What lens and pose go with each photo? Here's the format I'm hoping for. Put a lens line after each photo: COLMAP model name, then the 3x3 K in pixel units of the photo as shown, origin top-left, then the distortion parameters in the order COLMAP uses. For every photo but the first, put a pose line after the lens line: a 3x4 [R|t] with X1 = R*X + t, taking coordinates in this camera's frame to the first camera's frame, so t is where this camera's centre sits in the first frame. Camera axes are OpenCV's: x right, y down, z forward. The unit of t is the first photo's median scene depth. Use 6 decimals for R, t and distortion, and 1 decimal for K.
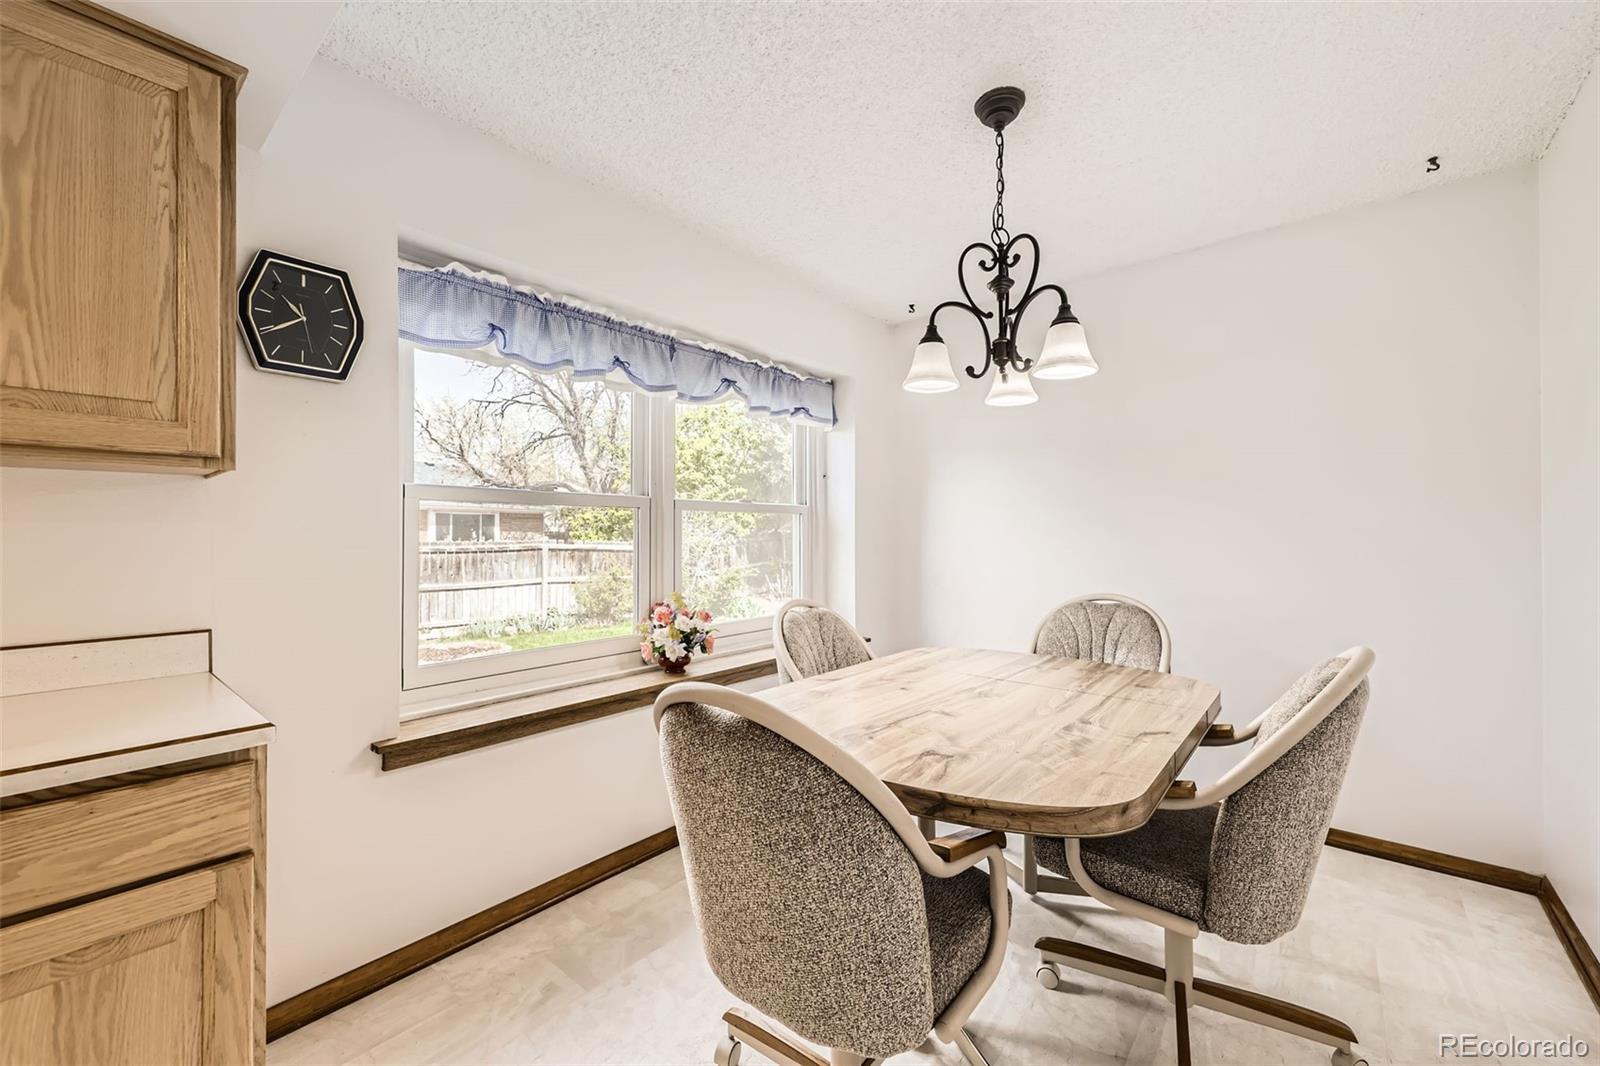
lens RADIAL K [[637.0, 0, 797.4], [0, 637.0, 530.1], [0, 0, 1]] dist [0.000012, 0.000178]
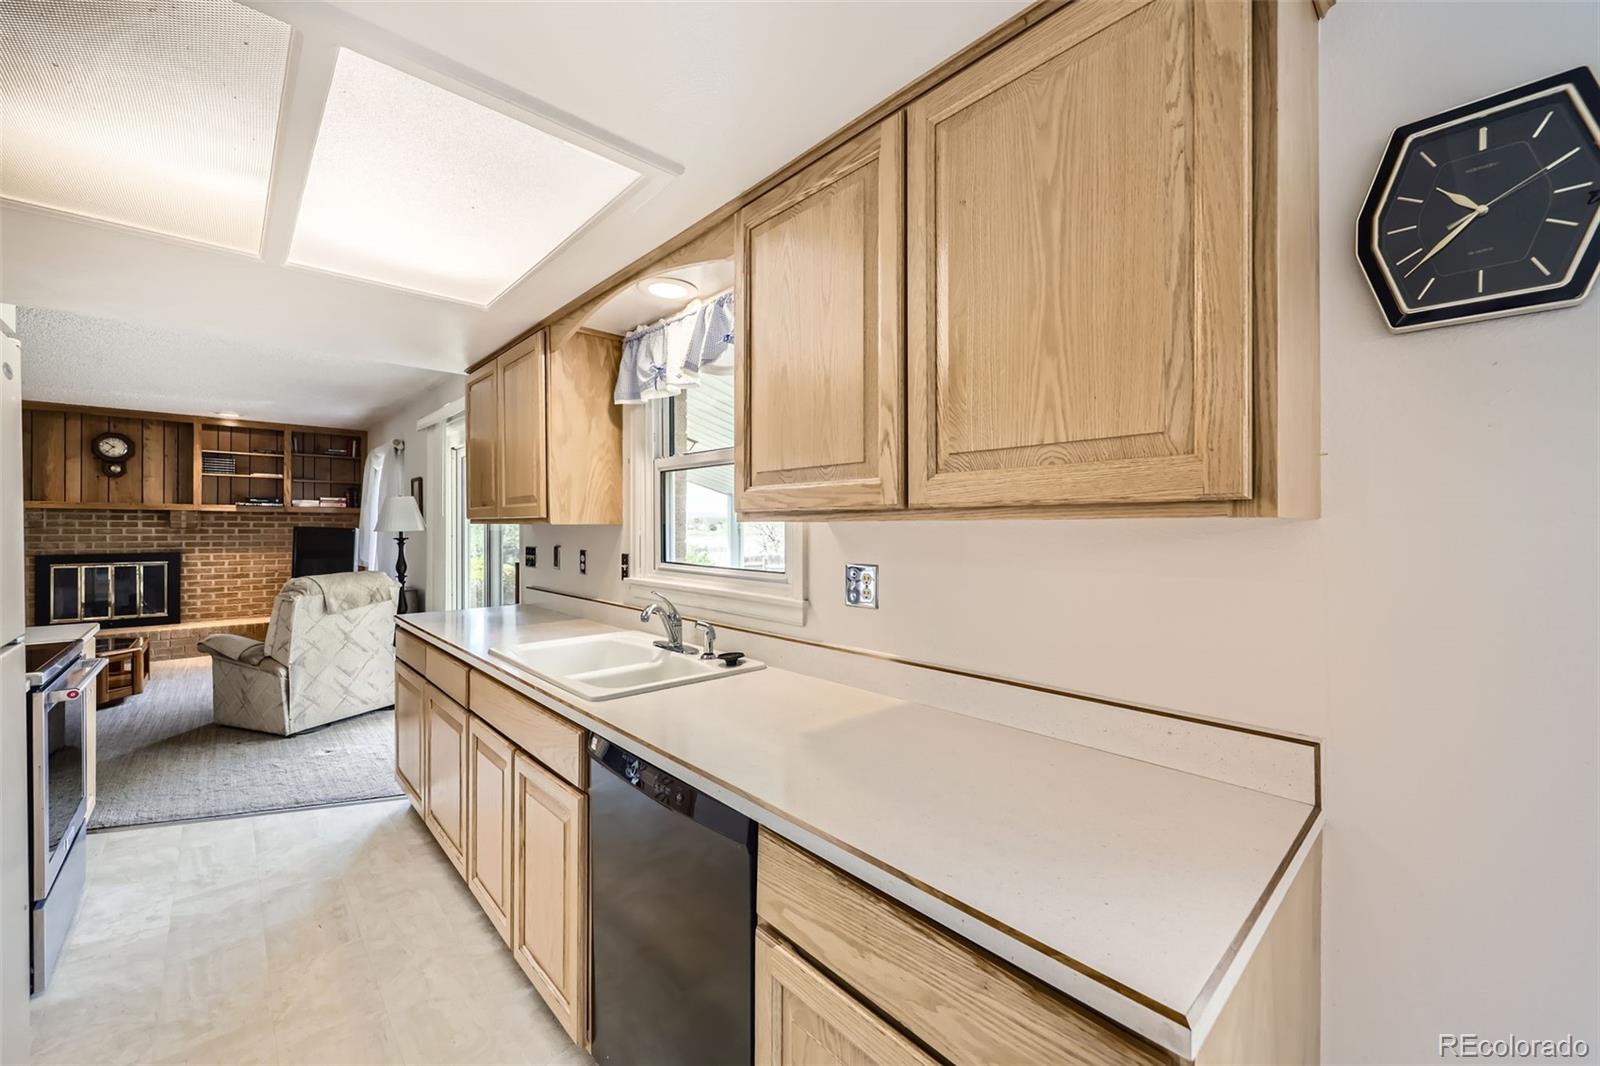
lens RADIAL K [[637.0, 0, 796.4], [0, 637.0, 531.1], [0, 0, 1]] dist [0.000012, 0.000178]
pose [[-0.119792, 0.004927, -0.992787, -0.228398], [0.008696, 0.999955, 0.003913, -0.091316], [0.992761, -0.008164, -0.119829, 0.648434]]
